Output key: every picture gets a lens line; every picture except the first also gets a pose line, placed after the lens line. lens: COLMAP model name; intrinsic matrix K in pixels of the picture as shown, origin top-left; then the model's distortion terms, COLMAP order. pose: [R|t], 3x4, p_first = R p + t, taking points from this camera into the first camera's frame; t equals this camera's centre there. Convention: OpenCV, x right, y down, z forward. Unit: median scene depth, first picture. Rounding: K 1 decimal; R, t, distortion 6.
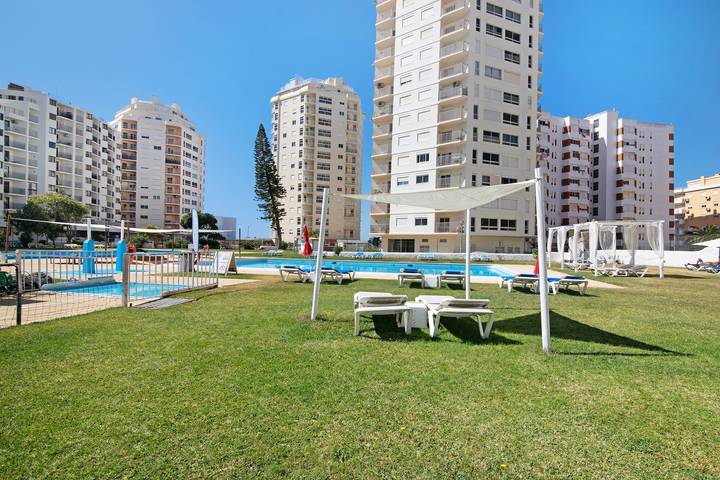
lens RADIAL K [[347.1, 0, 415.1], [0, 347.1, 247.1], [0, 0, 1]] dist [-0.017564, -0.001828]
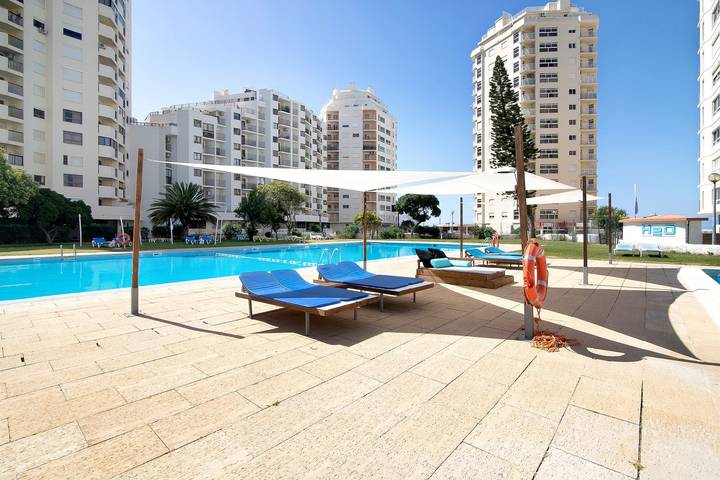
lens RADIAL K [[347.1, 0, 375.0], [0, 347.1, 234.3], [0, 0, 1]] dist [-0.017564, -0.001828]
pose [[0.850670, -0.013164, -0.525536, -0.196745], [0.014269, 0.999896, -0.001948, -0.004960], [0.525507, -0.005841, 0.850769, 0.194311]]
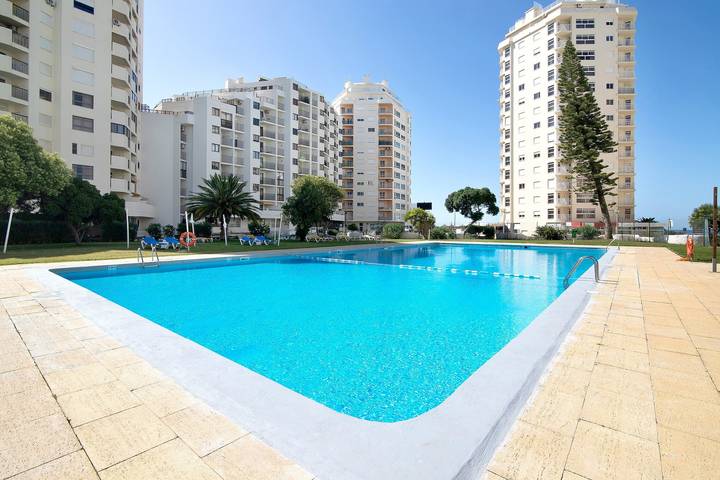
lens RADIAL K [[347.1, 0, 369.8], [0, 347.1, 232.0], [0, 0, 1]] dist [-0.017564, -0.001828]
pose [[0.867643, -0.011786, -0.497048, -0.299280], [0.010436, 0.999930, -0.005494, -0.006808], [0.497078, -0.000420, 0.867706, 0.187113]]
